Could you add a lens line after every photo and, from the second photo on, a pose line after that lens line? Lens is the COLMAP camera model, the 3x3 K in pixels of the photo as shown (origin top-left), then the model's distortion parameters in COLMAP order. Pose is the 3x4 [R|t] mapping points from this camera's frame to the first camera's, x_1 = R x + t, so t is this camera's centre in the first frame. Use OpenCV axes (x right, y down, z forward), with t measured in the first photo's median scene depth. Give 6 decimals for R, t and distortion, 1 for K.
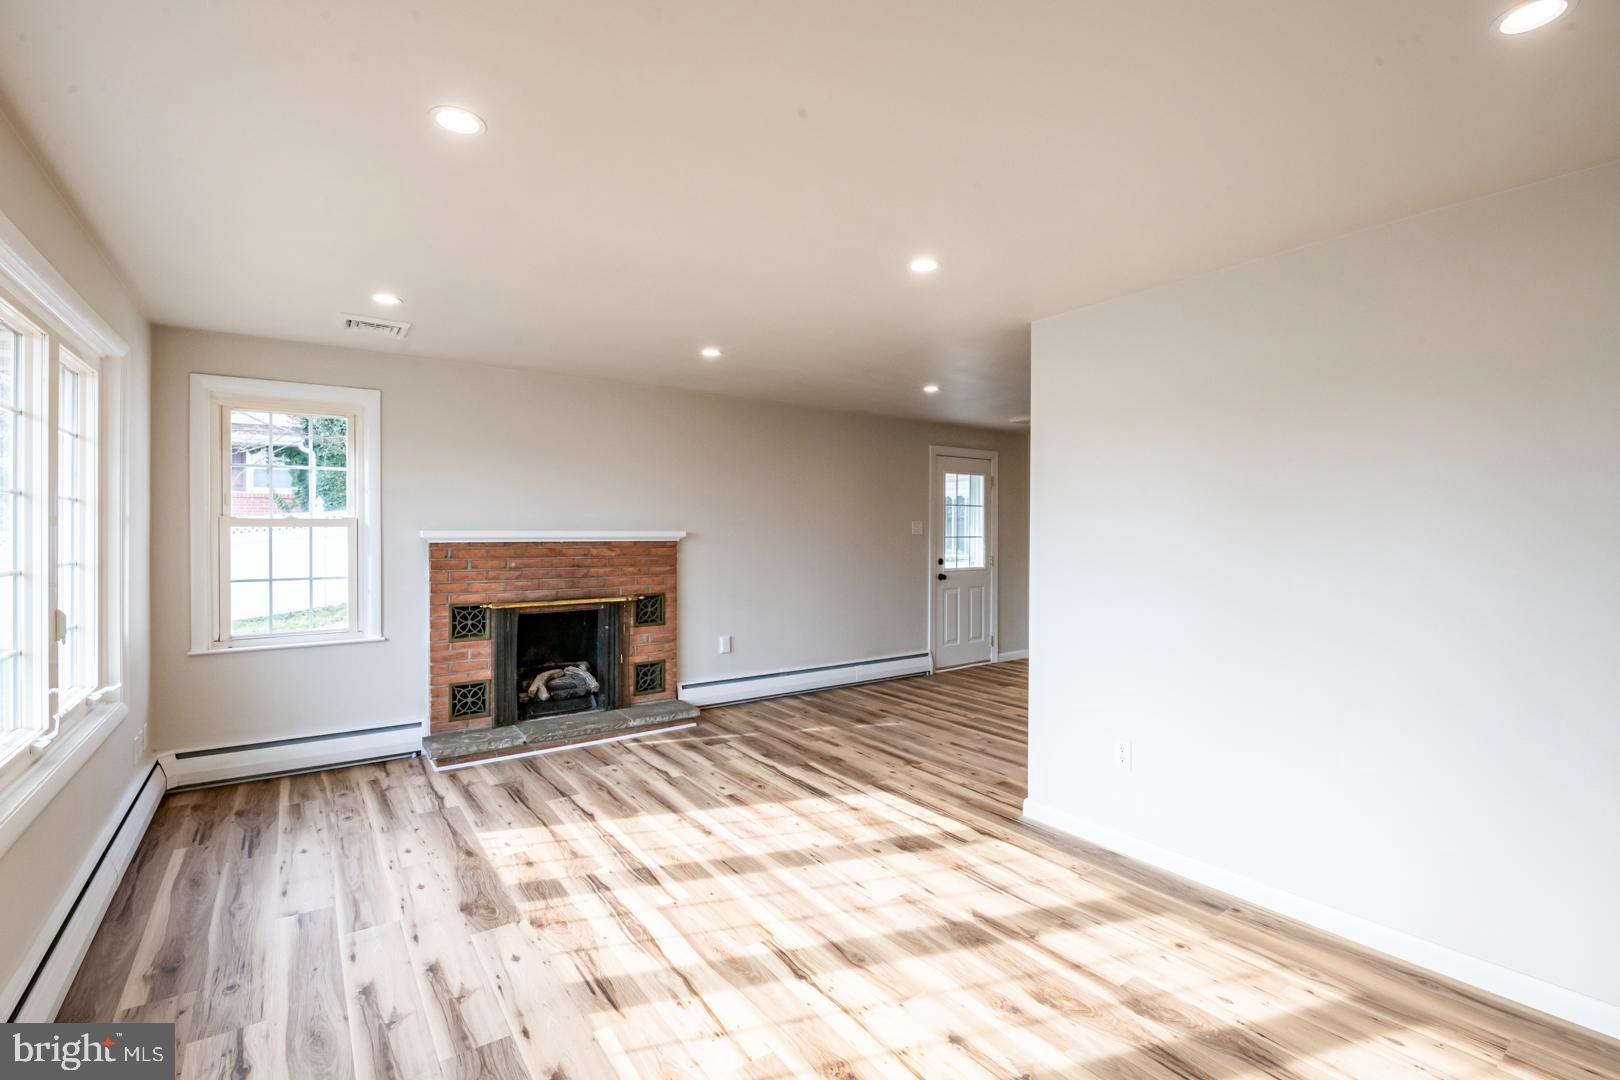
lens RADIAL K [[722.4, 0, 810.5], [0, 722.4, 521.9], [0, 0, 1]] dist [-0.015789, -0.001975]
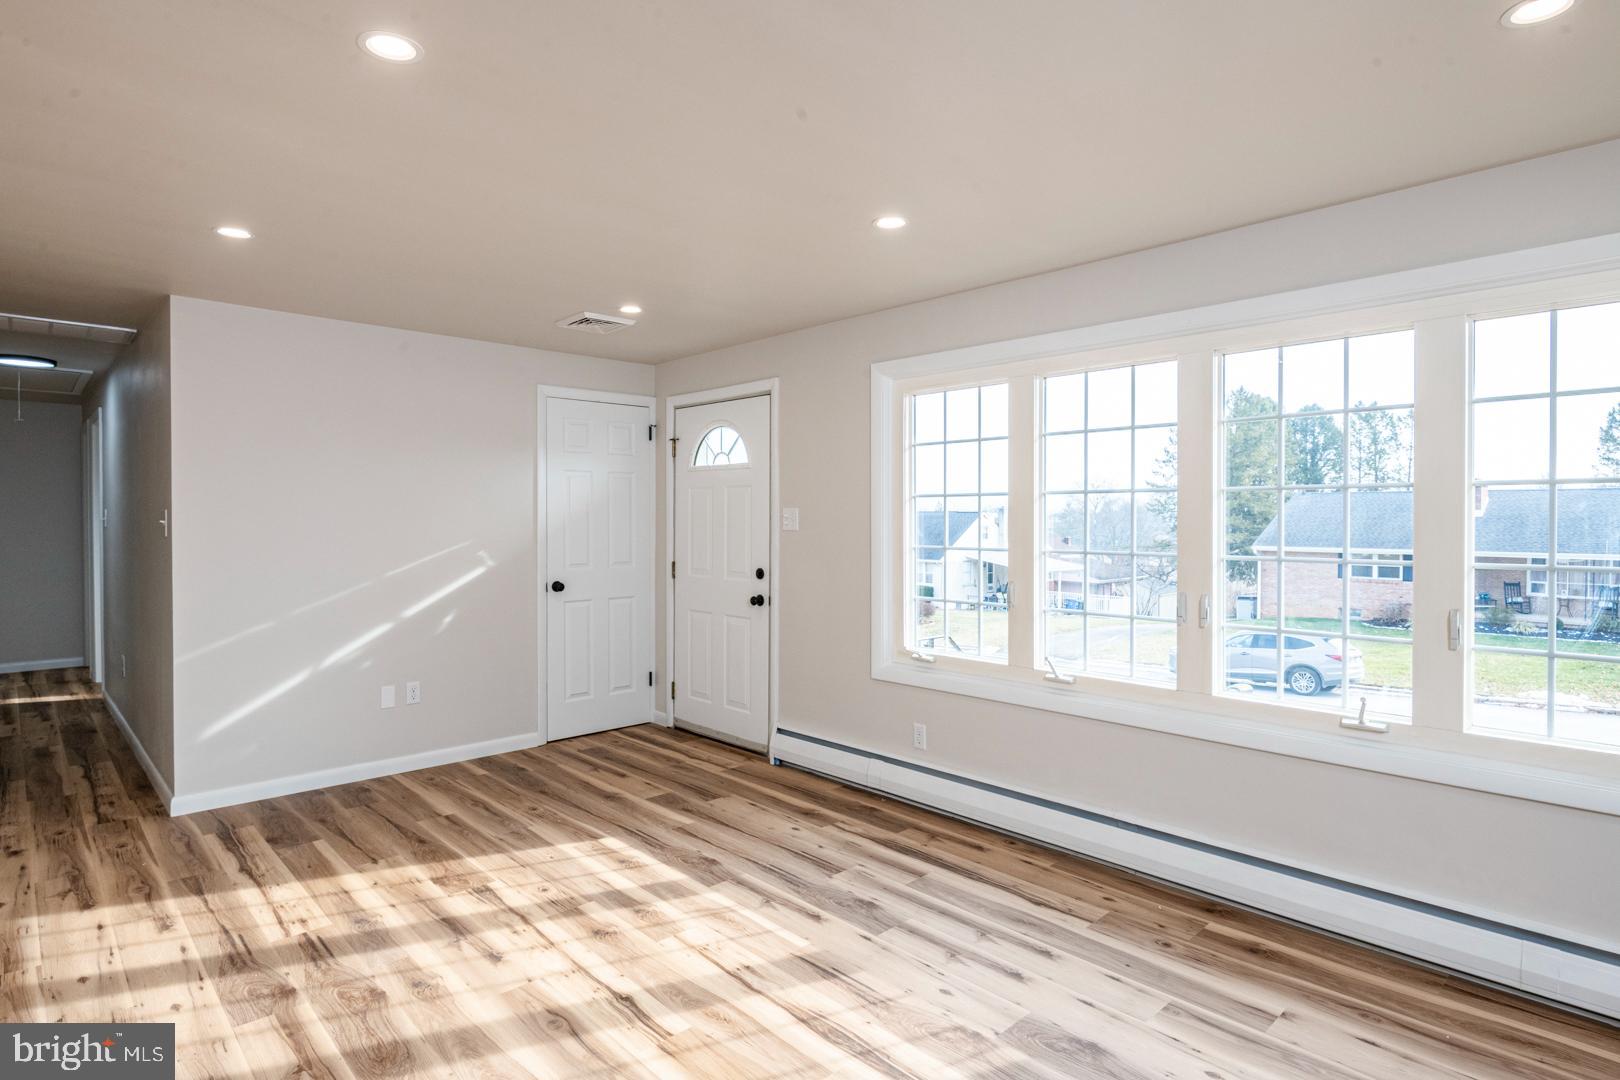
lens RADIAL K [[862.8, 0, 810.0], [0, 862.8, 540.0], [0, 0, 1]] dist [-0.000318, -0.000609]
pose [[-0.992019, -0.001771, -0.126079, -0.108726], [-0.003913, 0.999852, 0.016742, 0.027395], [0.126031, 0.017101, -0.991879, 2.048221]]
